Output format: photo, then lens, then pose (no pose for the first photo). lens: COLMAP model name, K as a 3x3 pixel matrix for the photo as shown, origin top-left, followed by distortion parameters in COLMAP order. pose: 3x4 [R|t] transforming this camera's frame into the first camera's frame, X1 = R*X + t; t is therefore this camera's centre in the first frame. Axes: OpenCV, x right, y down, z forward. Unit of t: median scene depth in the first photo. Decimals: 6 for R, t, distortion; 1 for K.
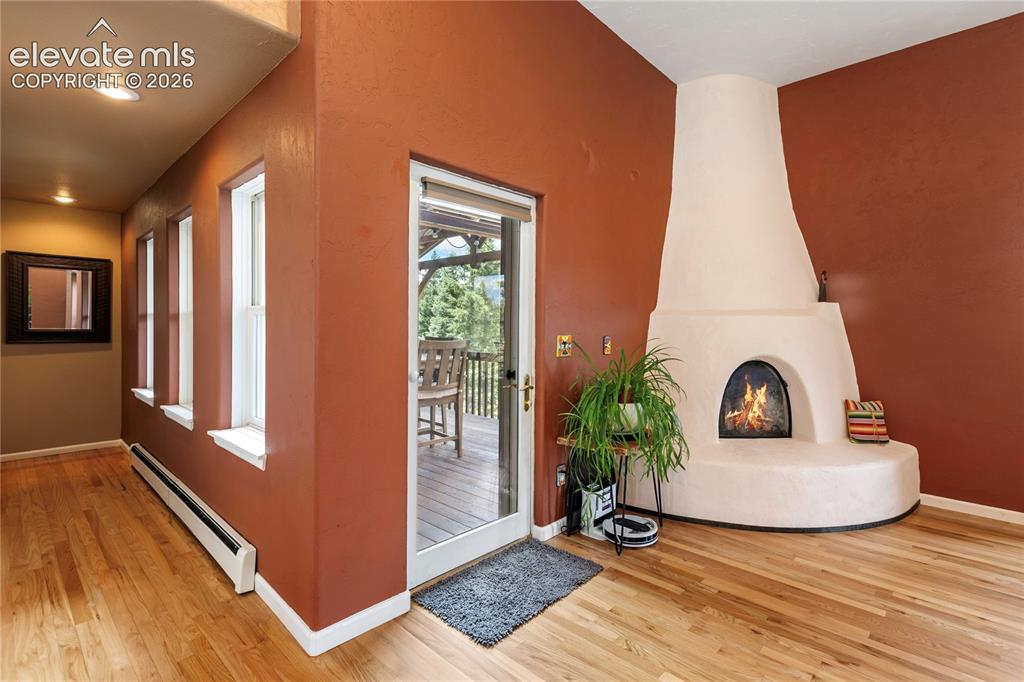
lens RADIAL K [[477.9, 0, 530.1], [0, 477.9, 328.7], [0, 0, 1]] dist [0.000466, -0.000403]
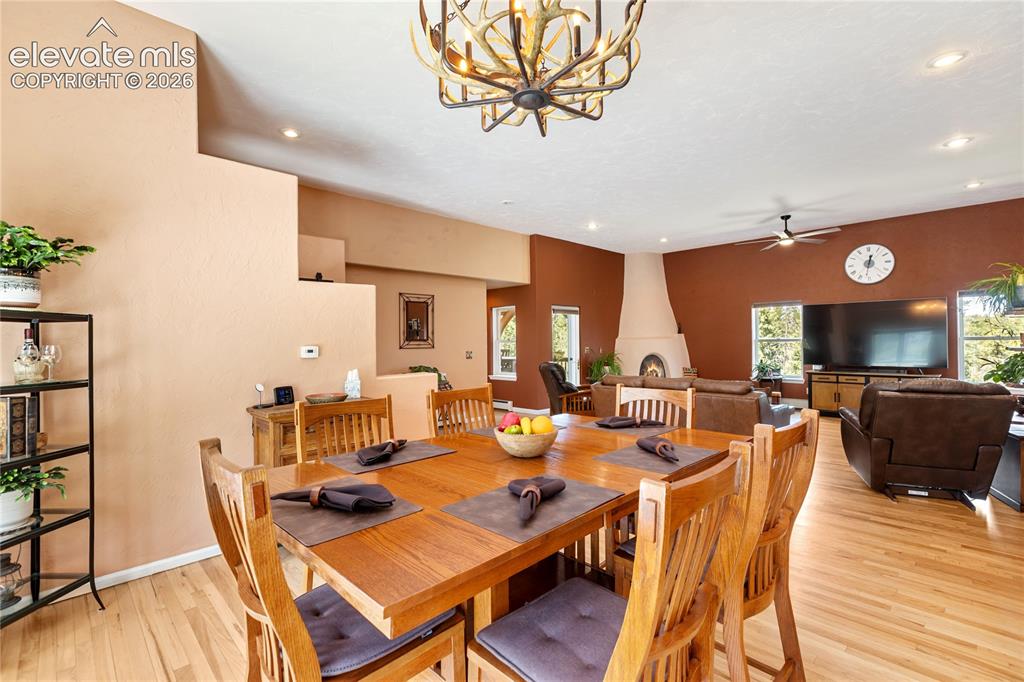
lens RADIAL K [[462.2, 0, 511.0], [0, 462.2, 336.3], [0, 0, 1]] dist [0.002657, 0.000203]
pose [[0.998628, -0.021388, -0.047799, -0.255351], [0.020529, 0.999620, -0.018392, -0.011273], [0.048174, 0.017386, 0.998688, -1.893888]]
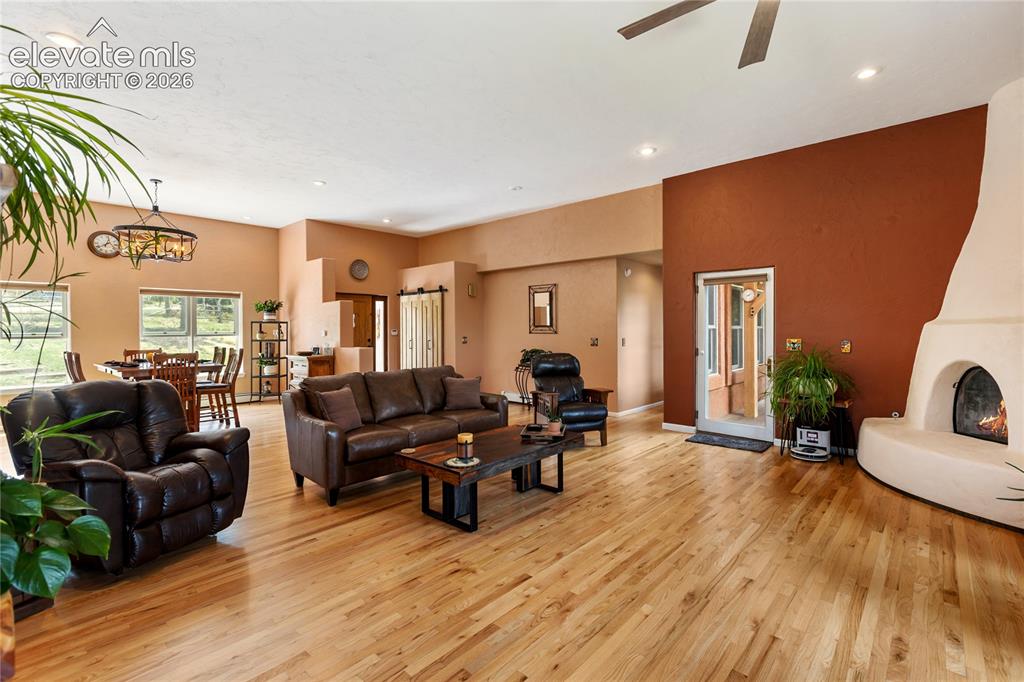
lens RADIAL K [[467.0, 0, 517.5], [0, 467.0, 333.7], [0, 0, 1]] dist [0.002703, -0.000299]
pose [[0.010383, 0.003583, -0.999940, 1.524404], [0.000578, 0.999993, 0.003589, -0.011070], [0.999946, -0.000615, 0.010381, -0.046401]]
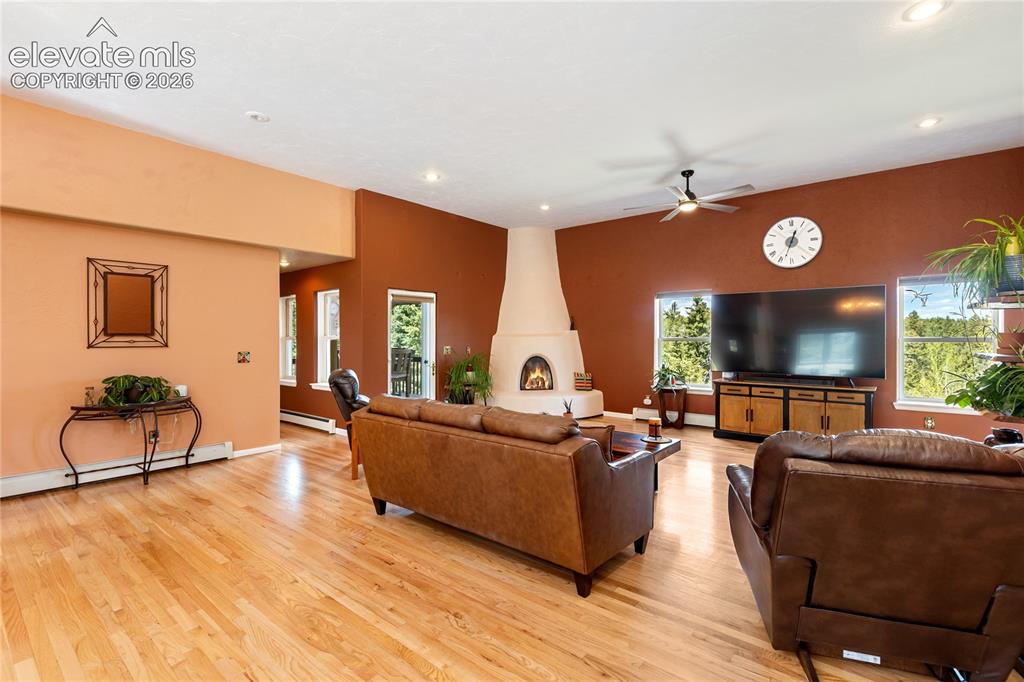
lens RADIAL K [[464.1, 0, 510.7], [0, 464.1, 338.1], [0, 0, 1]] dist [0.003112, 0.000570]
pose [[0.998278, -0.010910, 0.057644, 0.223088], [0.011244, 0.999922, -0.005473, -0.010019], [-0.057580, 0.006112, 0.998322, -1.250856]]
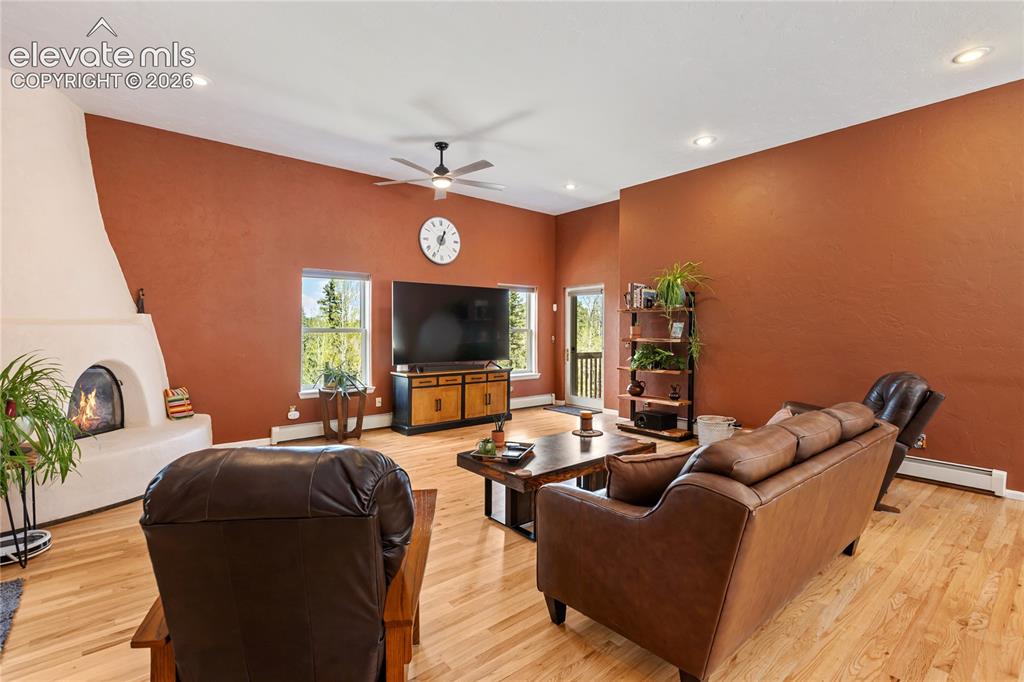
lens RADIAL K [[467.0, 0, 517.5], [0, 467.0, 333.7], [0, 0, 1]] dist [0.002703, -0.000299]
pose [[0.126864, -0.021352, 0.991690, -0.482214], [0.004246, 0.999771, 0.020983, -0.026468], [-0.991911, 0.001548, 0.126926, -0.116684]]
